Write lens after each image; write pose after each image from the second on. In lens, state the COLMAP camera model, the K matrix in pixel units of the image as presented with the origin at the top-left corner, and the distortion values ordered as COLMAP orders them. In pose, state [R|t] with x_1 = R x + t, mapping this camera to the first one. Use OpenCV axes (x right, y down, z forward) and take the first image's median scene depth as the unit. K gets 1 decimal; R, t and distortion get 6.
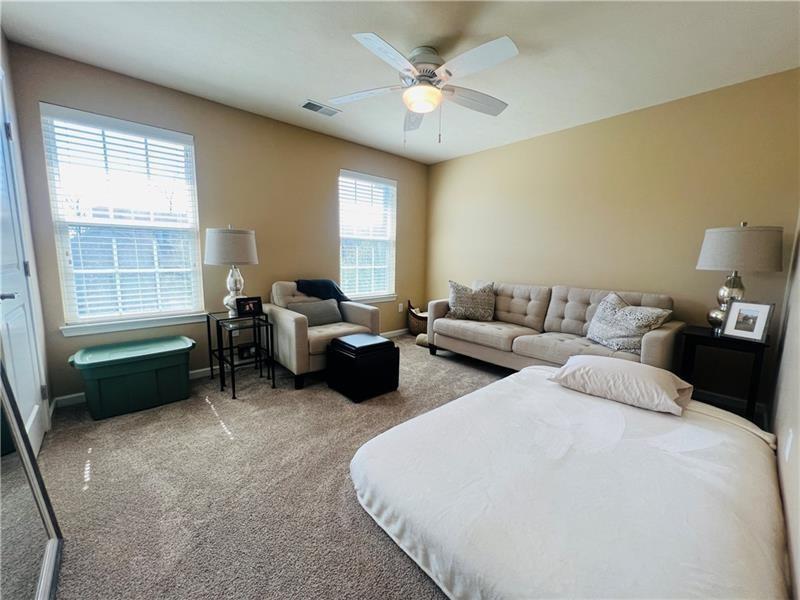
lens RADIAL K [[321.4, 0, 403.9], [0, 321.4, 299.9], [0, 0, 1]] dist [-0.002290, 0.000231]
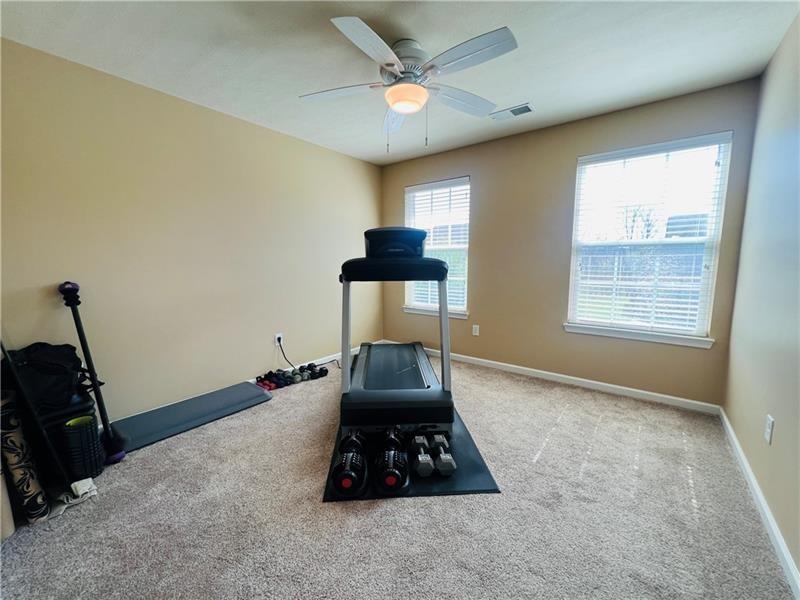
lens RADIAL K [[321.4, 0, 404.6], [0, 321.4, 296.4], [0, 0, 1]] dist [-0.002290, 0.000231]
pose [[0.180130, 0.085294, -0.979938, 0.634553], [-0.145850, 0.987537, 0.059146, -0.069979], [0.972770, 0.132270, 0.190325, 0.572531]]
